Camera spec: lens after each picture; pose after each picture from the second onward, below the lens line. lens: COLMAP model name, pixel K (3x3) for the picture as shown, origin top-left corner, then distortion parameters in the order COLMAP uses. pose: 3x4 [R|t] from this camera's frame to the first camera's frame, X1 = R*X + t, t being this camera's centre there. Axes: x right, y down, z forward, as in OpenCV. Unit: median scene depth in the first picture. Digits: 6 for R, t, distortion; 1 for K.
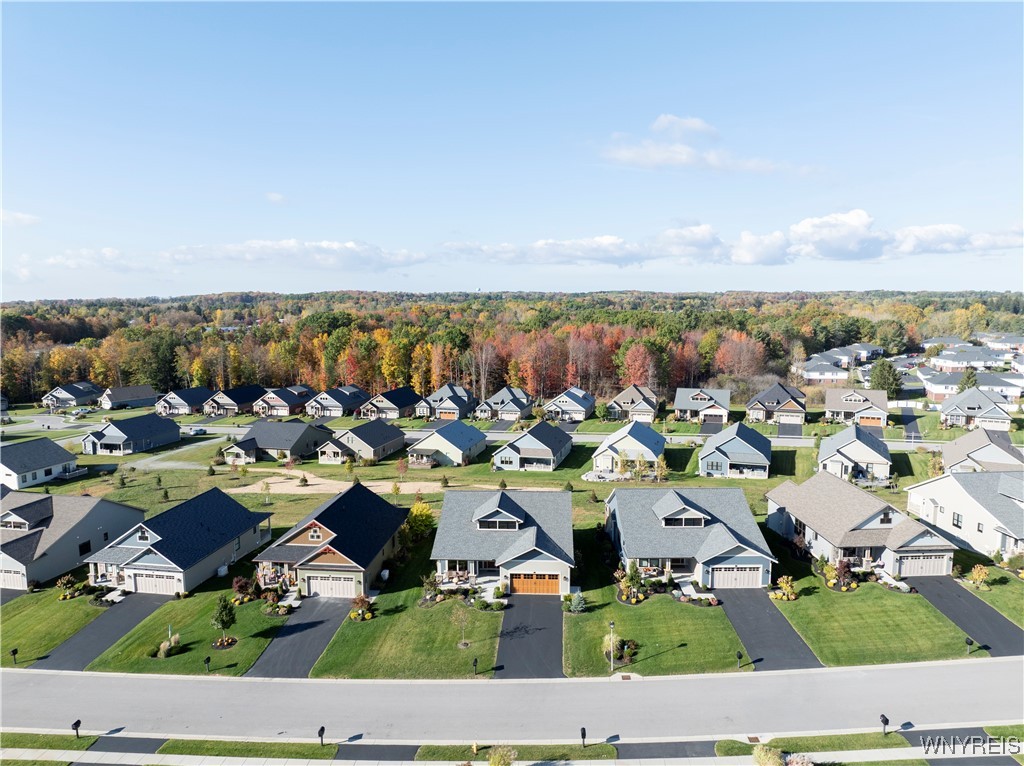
lens RADIAL K [[729.0, 0, 501.3], [0, 729.0, 409.6], [0, 0, 1]] dist [-0.039559, 0.012043]
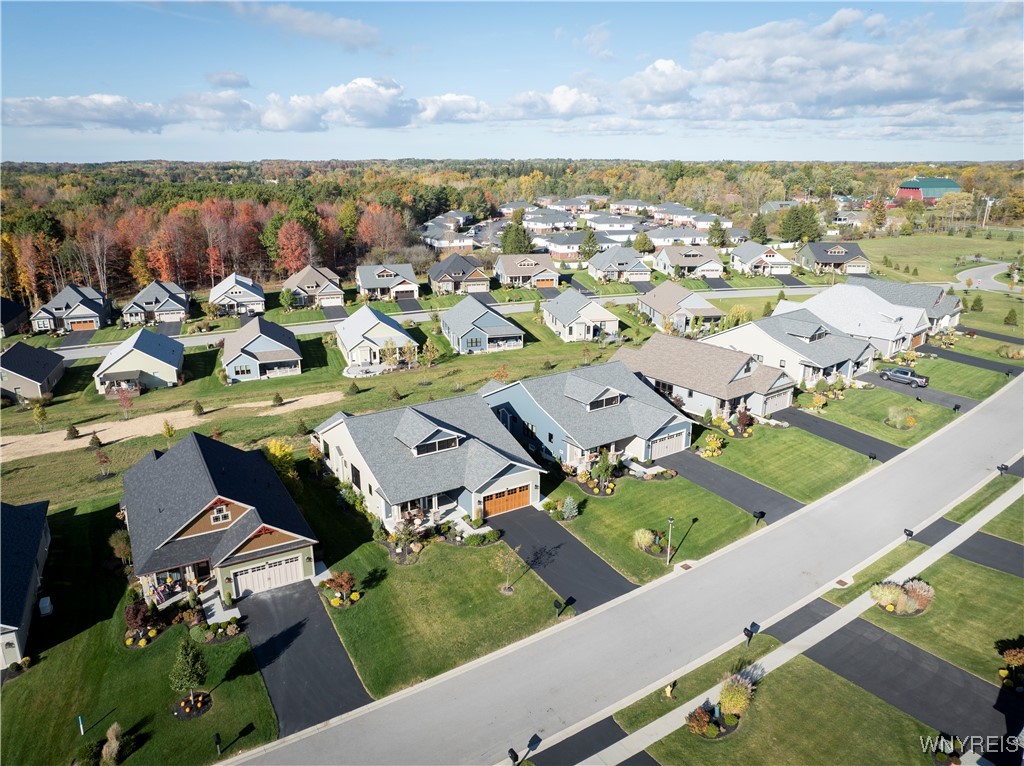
lens RADIAL K [[729.0, 0, 517.8], [0, 729.0, 399.8], [0, 0, 1]] dist [-0.039559, 0.012043]
pose [[0.806050, -0.179547, 0.563955, -0.204652], [0.088268, 0.978686, 0.185426, -0.021997], [-0.585228, -0.099683, 0.804718, 0.139316]]
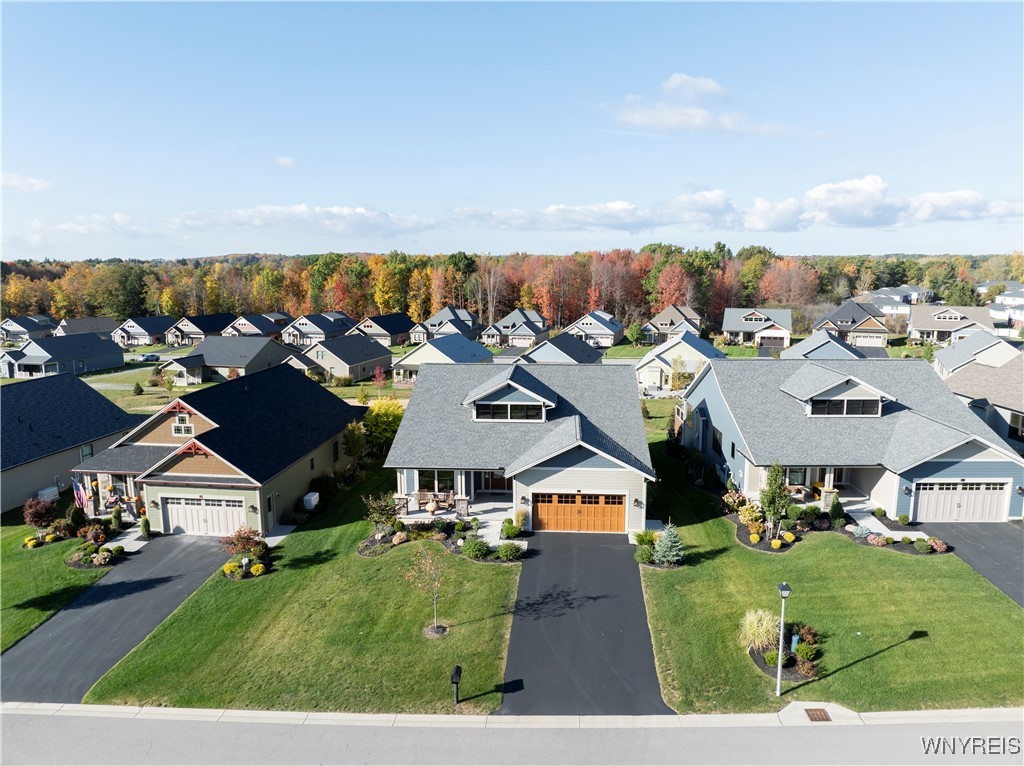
lens RADIAL K [[729.0, 0, 501.8], [0, 729.0, 387.2], [0, 0, 1]] dist [-0.039559, 0.012043]
pose [[0.999911, 0.005062, -0.012340, -0.001882], [-0.004903, 0.999905, 0.012857, 0.068401], [0.012404, -0.012795, 0.999841, 0.227227]]
